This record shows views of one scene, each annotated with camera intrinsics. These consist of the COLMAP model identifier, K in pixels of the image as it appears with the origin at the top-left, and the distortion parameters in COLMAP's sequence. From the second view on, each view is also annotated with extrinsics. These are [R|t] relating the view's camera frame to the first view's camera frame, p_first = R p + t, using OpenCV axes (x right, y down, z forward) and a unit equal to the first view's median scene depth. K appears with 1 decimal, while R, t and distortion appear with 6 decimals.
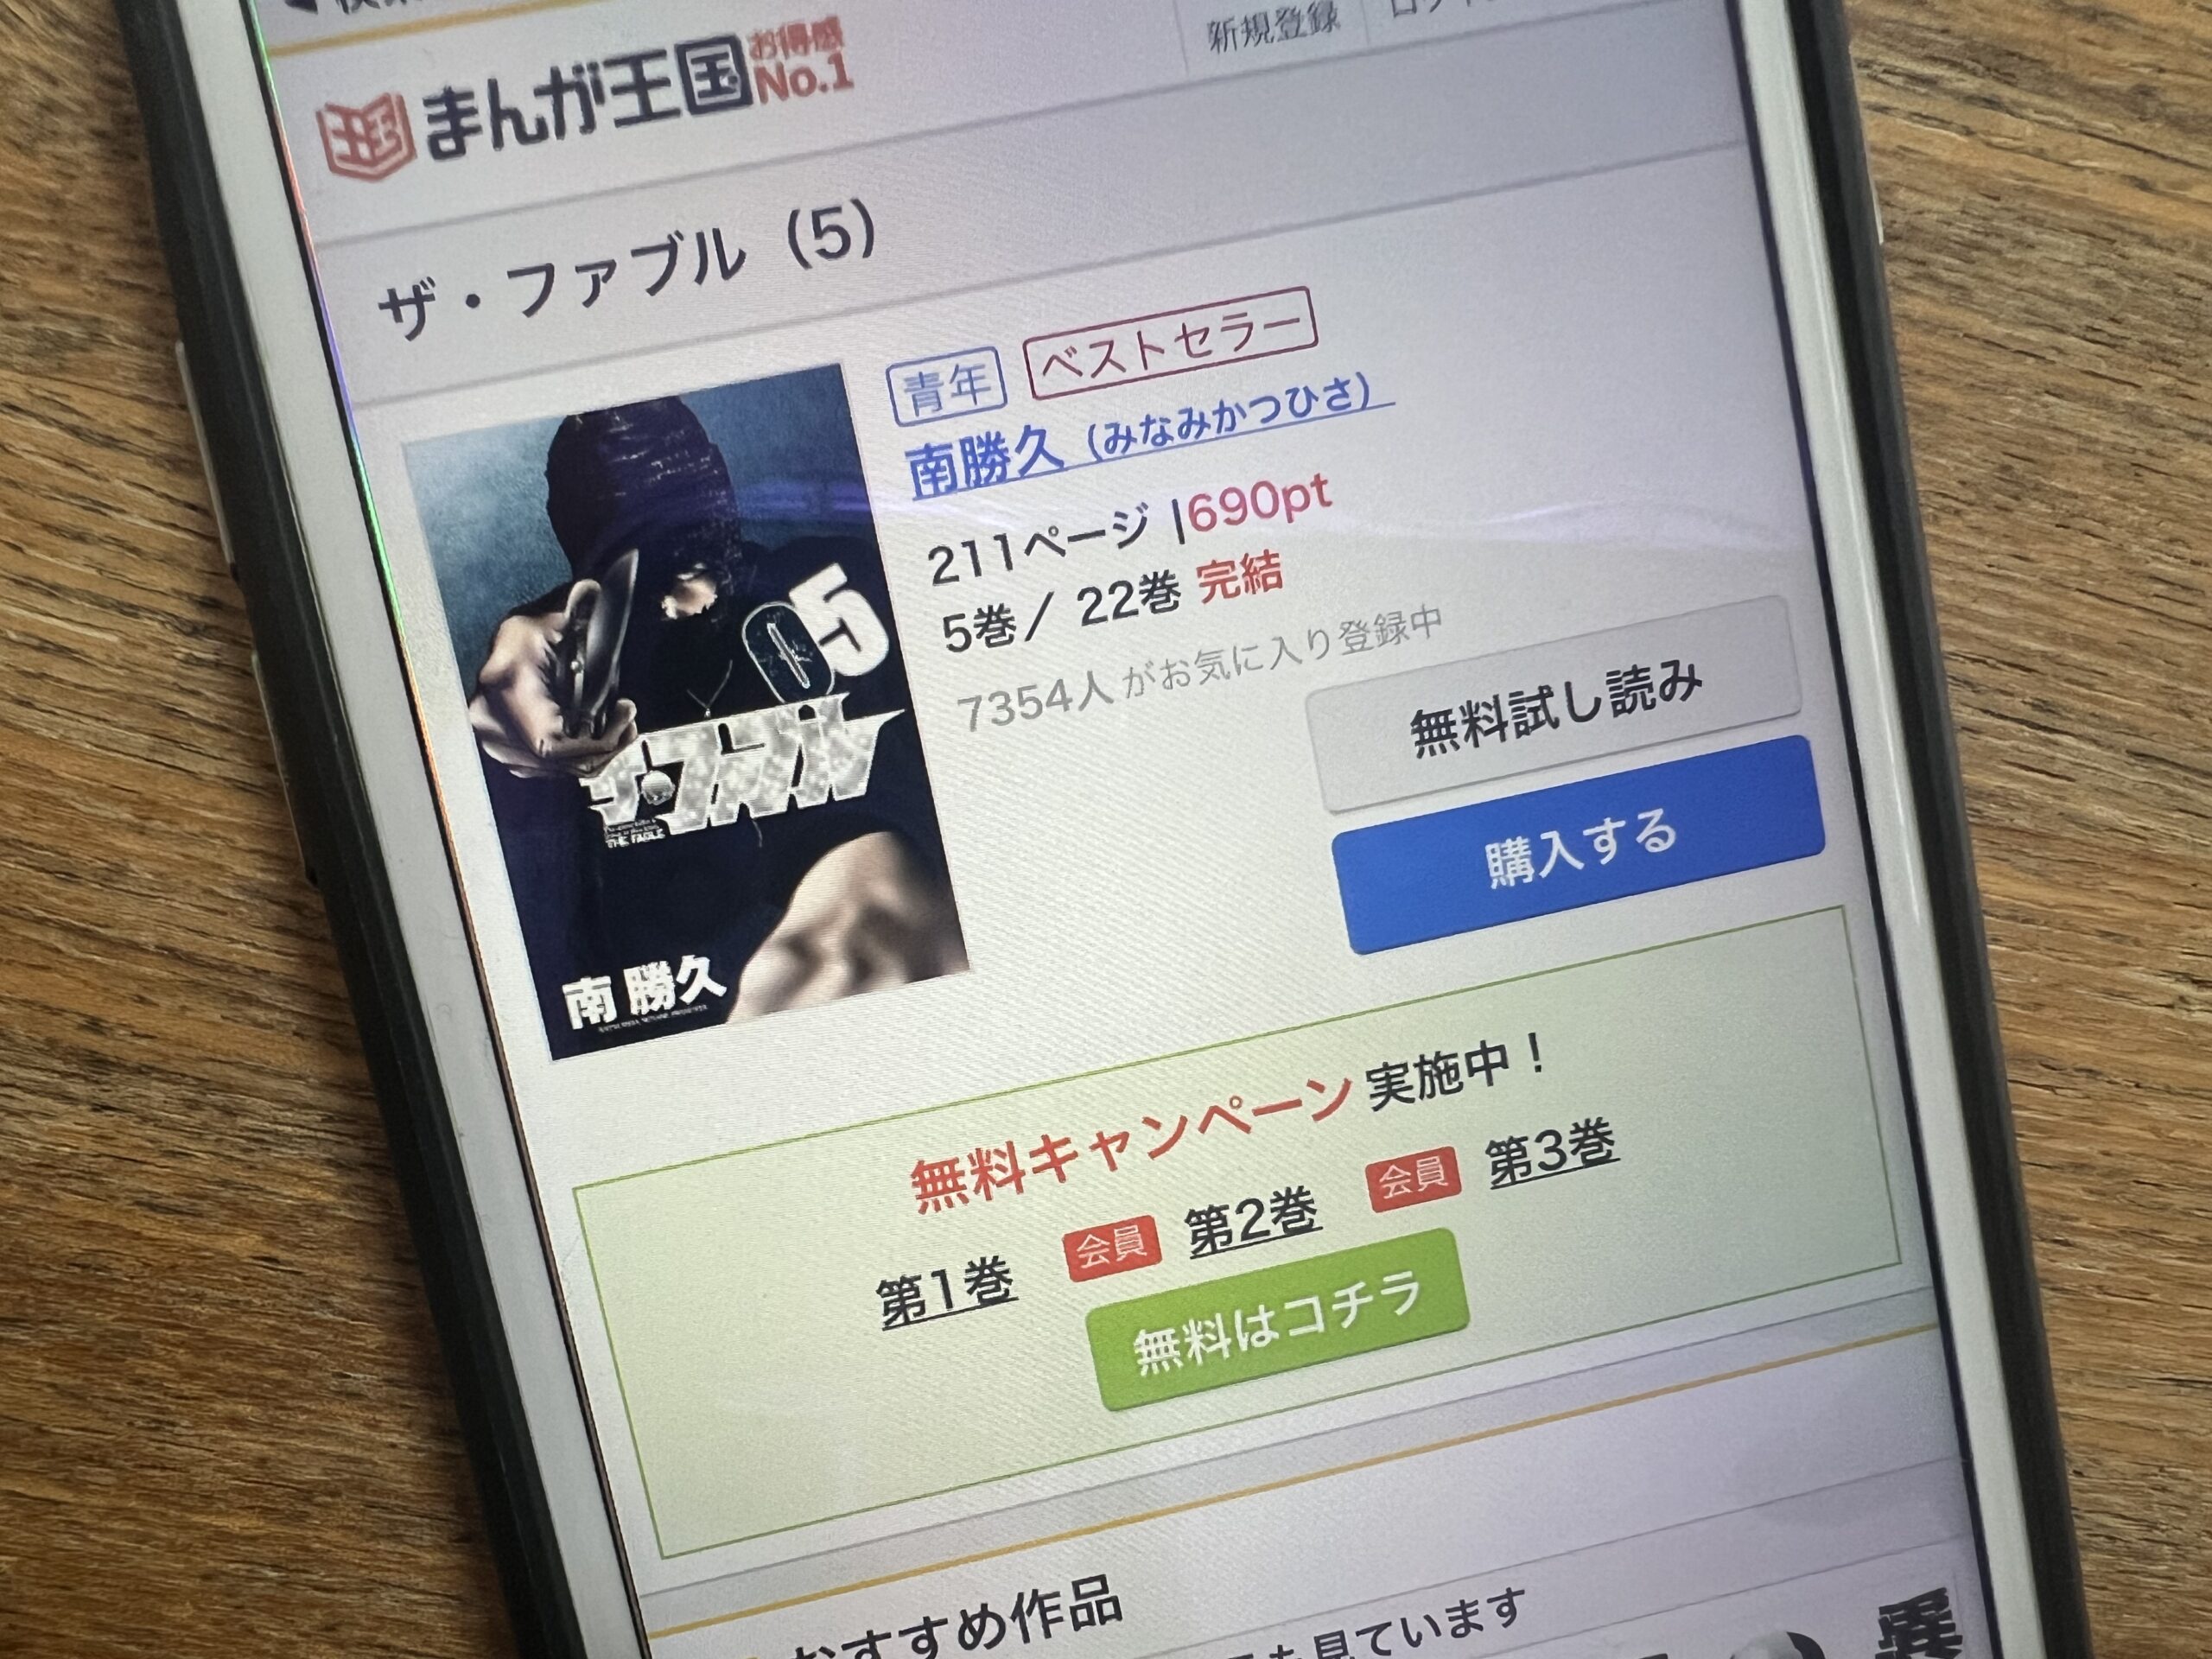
lens RADIAL K [[1687.7, 0, 980.5], [0, 1687.7, 1017.7], [0, 0, 1]] dist [-0.001467, -0.001887]
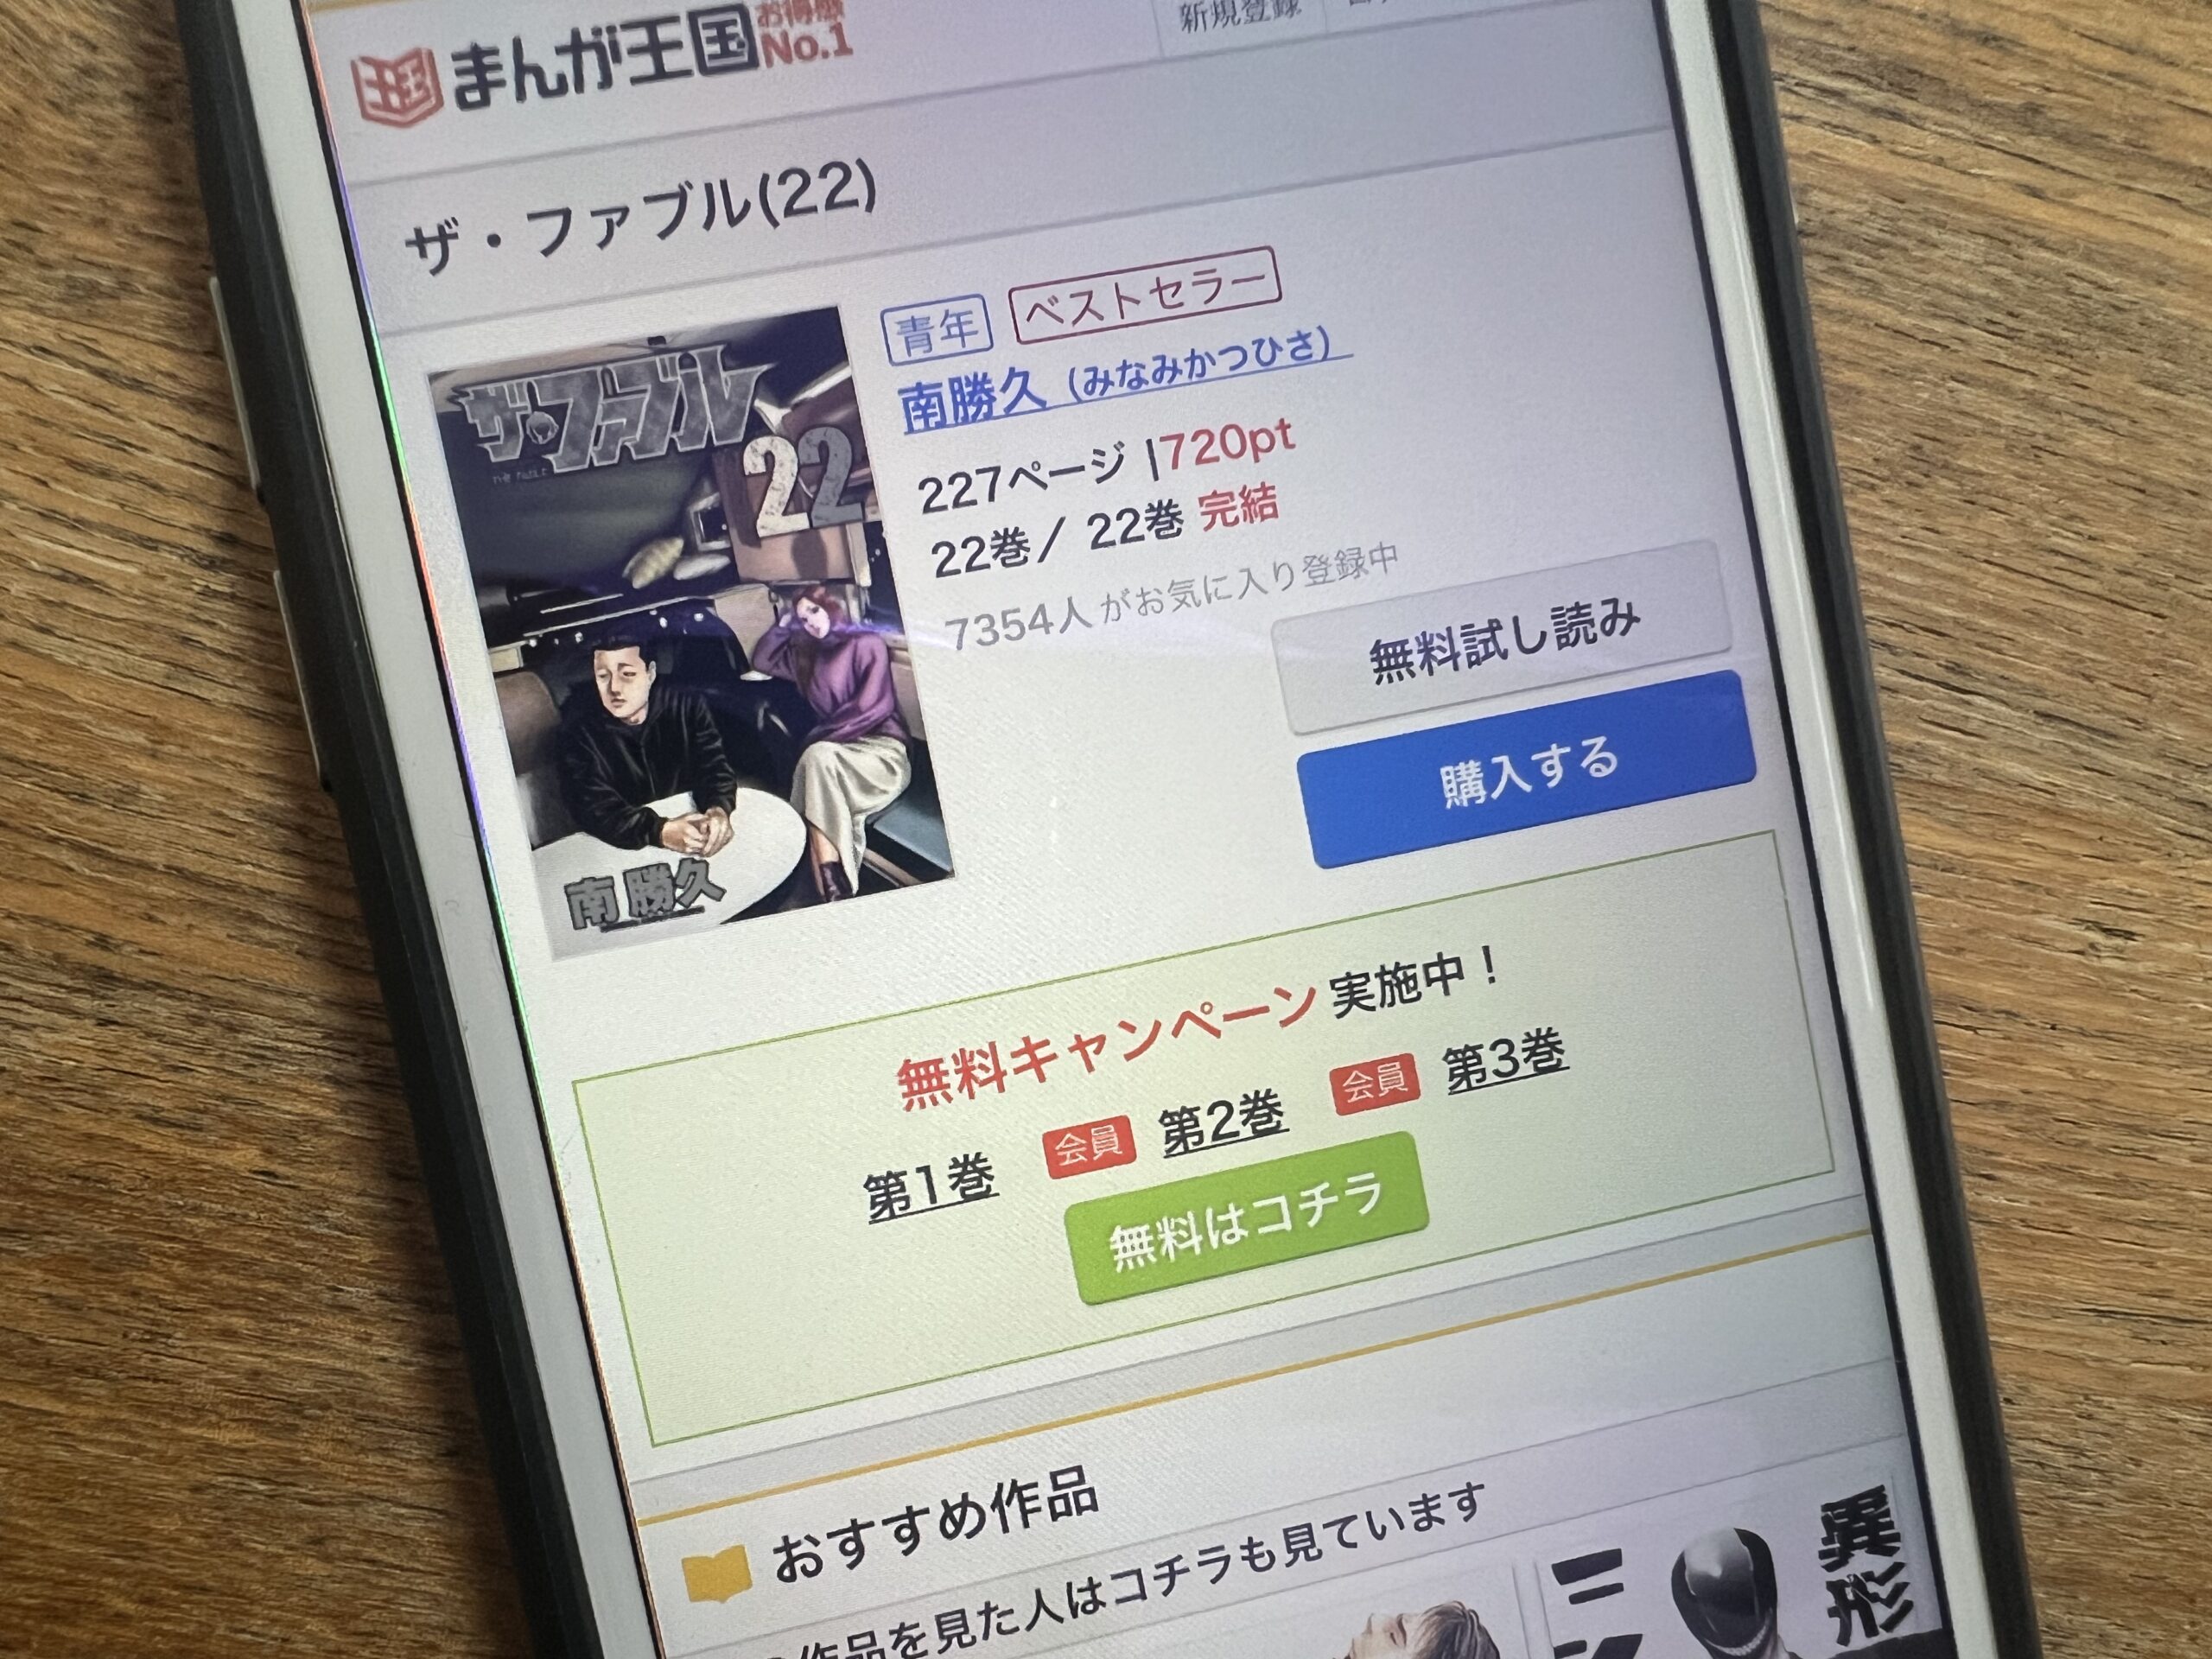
lens RADIAL K [[1687.7, 0, 973.7], [0, 1687.7, 1024.2], [0, 0, 1]] dist [-0.001467, -0.001887]
pose [[0.999641, 0.005418, 0.026248, -0.021251], [-0.004112, 0.998764, -0.049539, 0.112102], [-0.026484, 0.049413, 0.998427, -0.044692]]
